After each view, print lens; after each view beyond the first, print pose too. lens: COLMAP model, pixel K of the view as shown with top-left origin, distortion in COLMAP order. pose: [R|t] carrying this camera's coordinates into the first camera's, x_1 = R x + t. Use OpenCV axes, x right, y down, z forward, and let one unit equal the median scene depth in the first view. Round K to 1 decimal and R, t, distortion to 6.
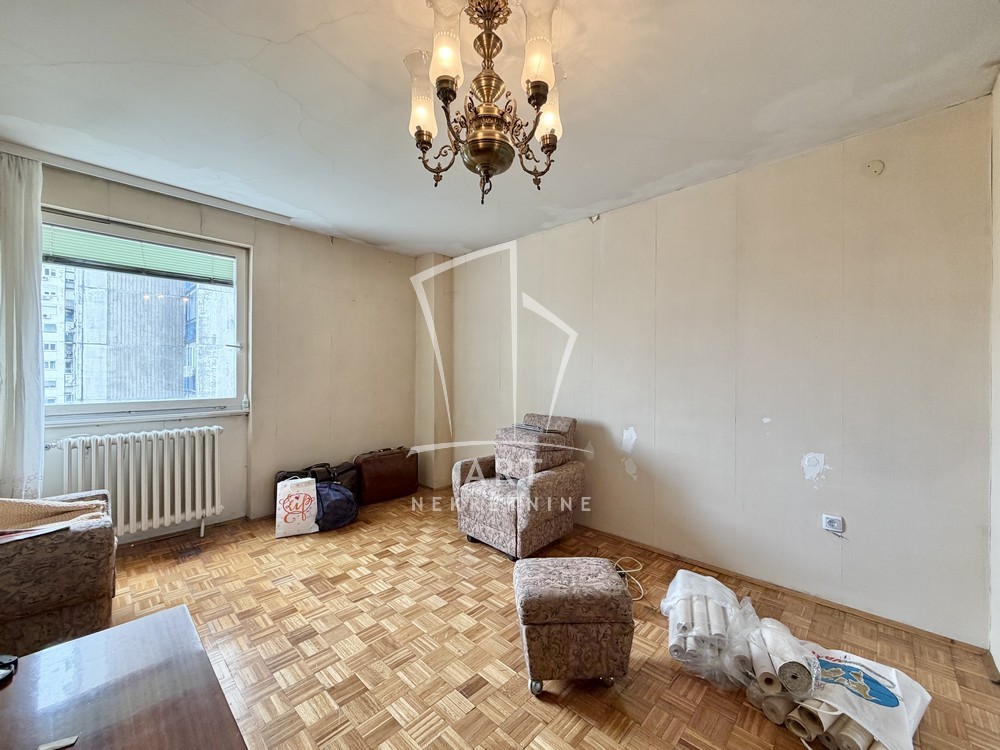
lens RADIAL K [[401.0, 0, 493.1], [0, 401.0, 370.1], [0, 0, 1]] dist [0.001518, 0.000423]
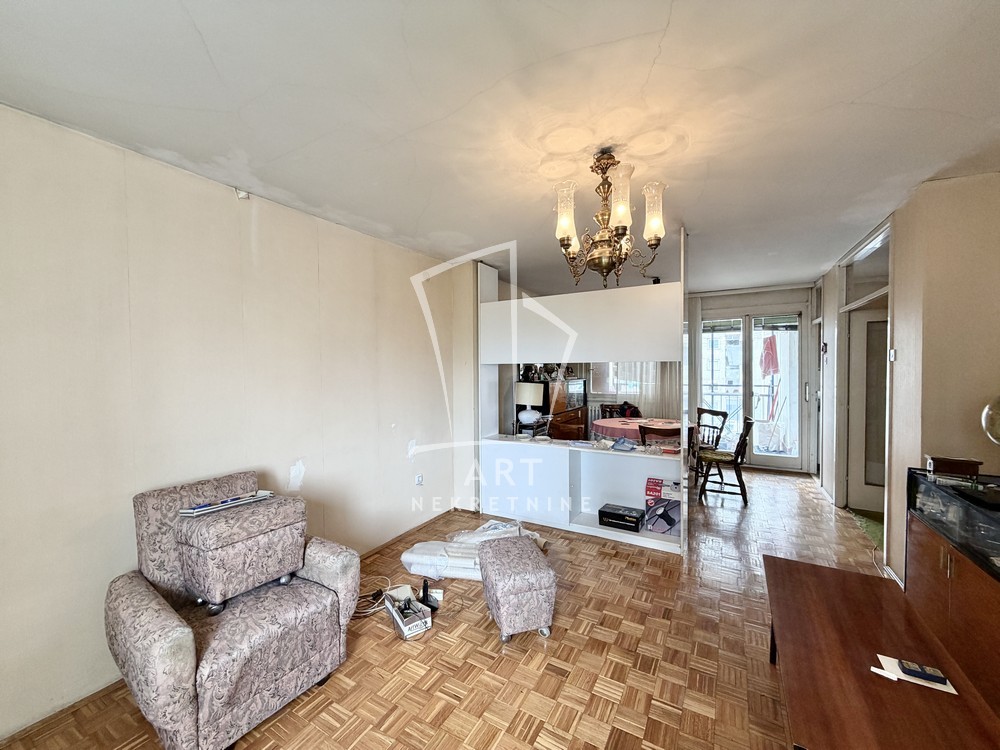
lens RADIAL K [[401.0, 0, 496.9], [0, 401.0, 374.5], [0, 0, 1]] dist [0.001518, 0.000423]
pose [[-0.239593, -0.018974, 0.970688, -0.644943], [0.004883, 0.999773, 0.020748, -0.068345], [-0.970861, 0.009711, -0.239446, 0.812490]]
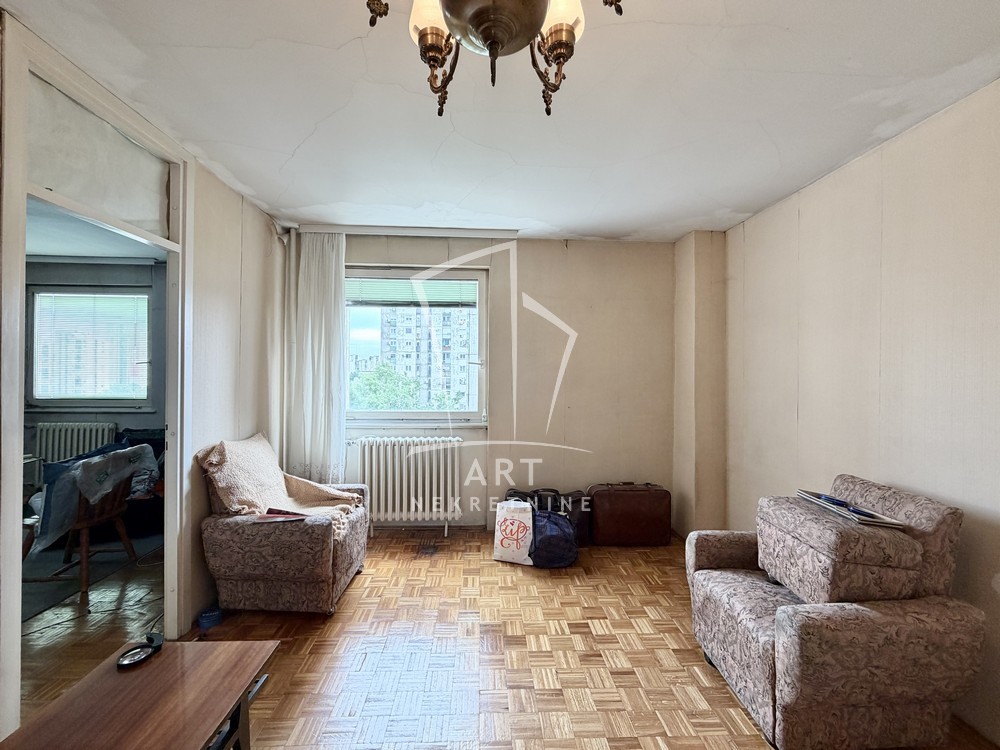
lens RADIAL K [[401.0, 0, 500.3], [0, 401.0, 369.1], [0, 0, 1]] dist [0.001518, 0.000423]
pose [[0.727849, -0.001249, -0.685736, 0.149077], [-0.003904, 0.999975, -0.005965, -0.042302], [0.685726, 0.007019, 0.727826, 0.304285]]
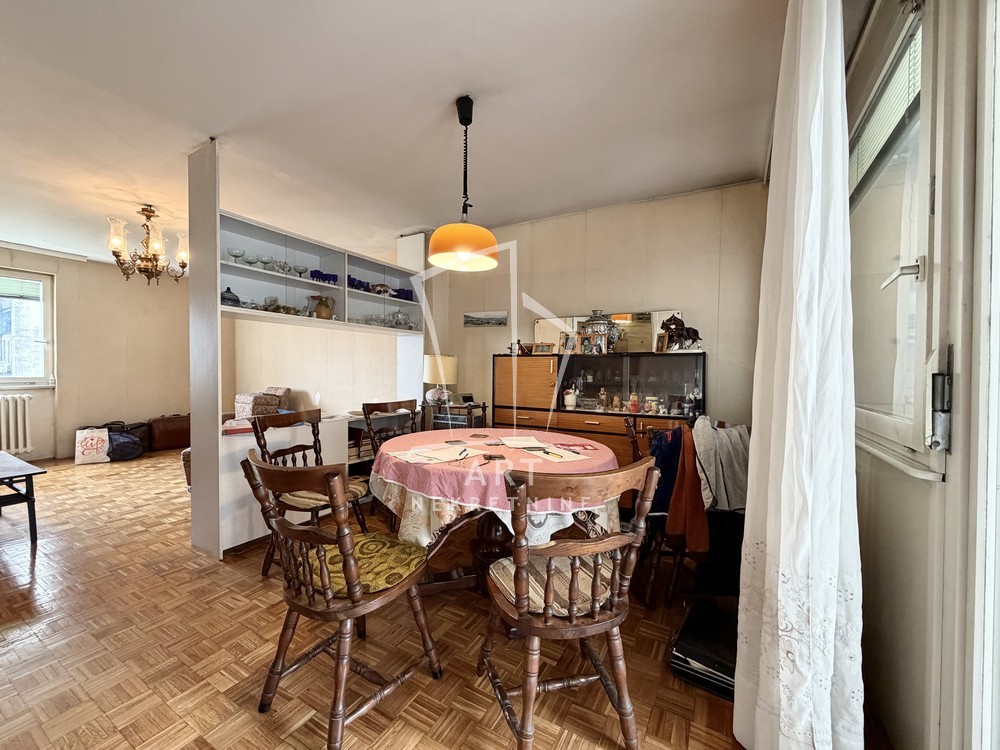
lens RADIAL K [[401.0, 0, 495.0], [0, 401.0, 376.2], [0, 0, 1]] dist [0.001518, 0.000423]
pose [[0.971754, -0.000895, 0.235995, 0.710884], [-0.003108, 0.999858, 0.016590, 0.042256], [-0.235977, -0.016855, 0.971613, -0.944610]]
